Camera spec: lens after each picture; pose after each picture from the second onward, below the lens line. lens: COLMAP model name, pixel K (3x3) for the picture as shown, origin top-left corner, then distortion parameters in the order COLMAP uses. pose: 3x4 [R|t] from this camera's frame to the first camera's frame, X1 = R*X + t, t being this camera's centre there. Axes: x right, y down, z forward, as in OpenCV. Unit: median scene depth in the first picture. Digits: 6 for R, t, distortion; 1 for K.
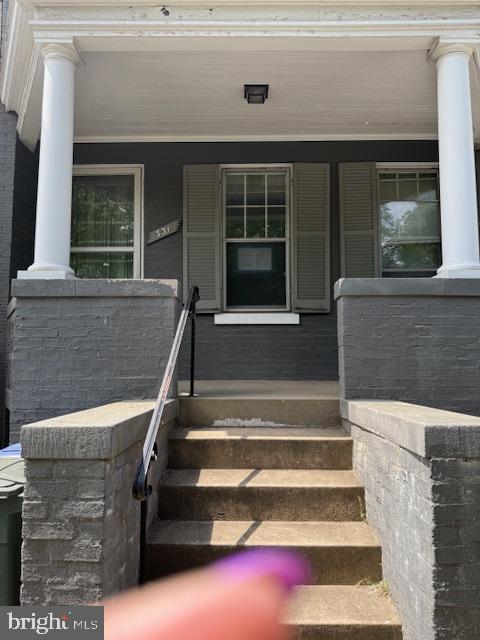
lens RADIAL K [[453.4, 0, 241.7], [0, 453.4, 323.3], [0, 0, 1]] dist [0.040082, -0.005504]
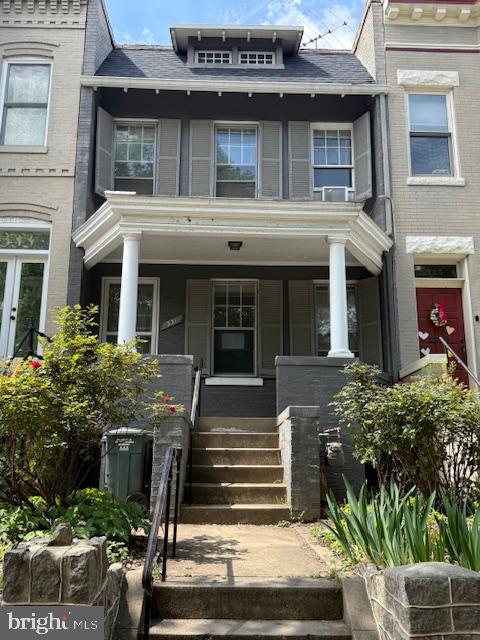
lens RADIAL K [[453.4, 0, 238.1], [0, 453.4, 321.7], [0, 0, 1]] dist [0.040082, -0.005504]
pose [[0.999064, 0.016817, 0.039858, -0.015180], [-0.010003, 0.986182, -0.165361, 0.041271], [-0.042089, 0.164807, 0.985427, -0.482788]]
